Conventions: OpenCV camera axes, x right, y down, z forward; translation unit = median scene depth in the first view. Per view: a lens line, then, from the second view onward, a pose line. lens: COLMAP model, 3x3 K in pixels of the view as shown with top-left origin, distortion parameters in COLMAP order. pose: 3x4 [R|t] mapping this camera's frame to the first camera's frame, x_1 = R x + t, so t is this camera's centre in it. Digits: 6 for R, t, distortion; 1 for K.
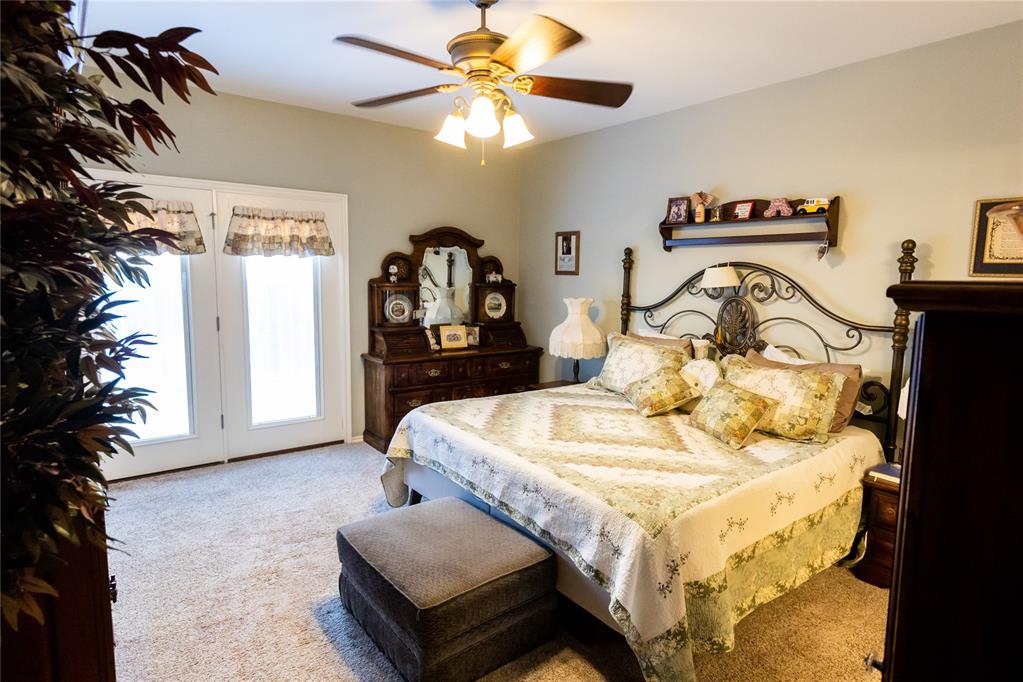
lens RADIAL K [[553.8, 0, 516.4], [0, 553.8, 348.3], [0, 0, 1]] dist [0.001120, -0.001025]
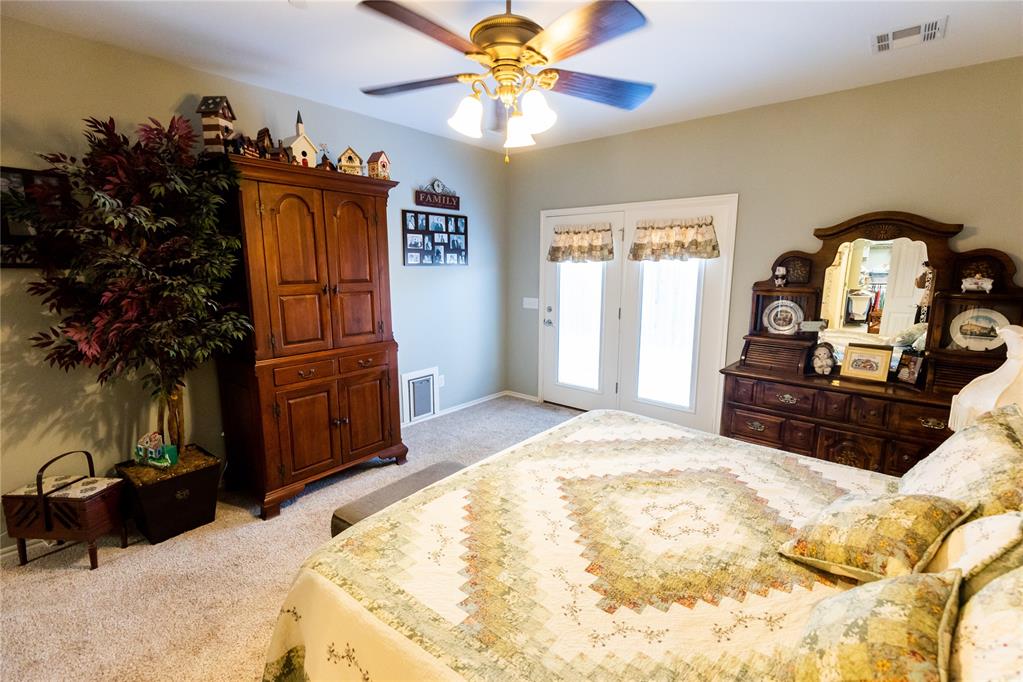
lens RADIAL K [[462.9, 0, 520.8], [0, 462.9, 331.9], [0, 0, 1]] dist [0.010083, -0.002562]
pose [[0.220635, 0.121956, -0.967702, 0.525792], [-0.135088, 0.986411, 0.093513, -0.080664], [0.965956, 0.110093, 0.234111, 0.586125]]
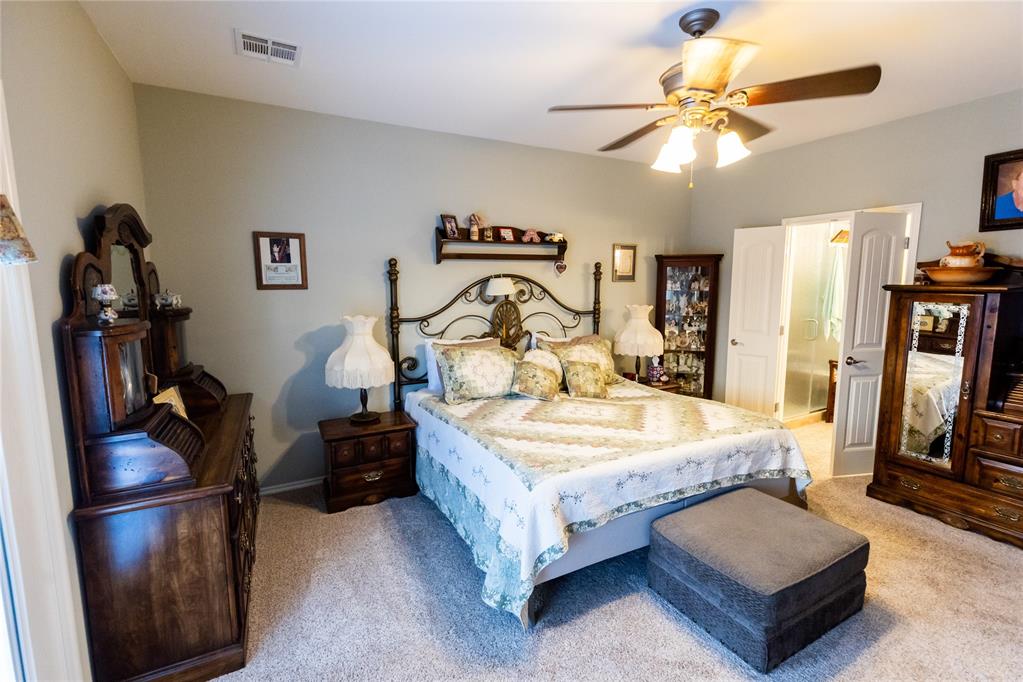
lens RADIAL K [[462.9, 0, 517.2], [0, 462.9, 341.2], [0, 0, 1]] dist [0.010083, -0.002562]
pose [[0.166285, -0.151779, 0.974327, -0.696020], [0.139942, 0.981714, 0.129047, -0.140653], [-0.976097, 0.114891, 0.184484, 0.810958]]
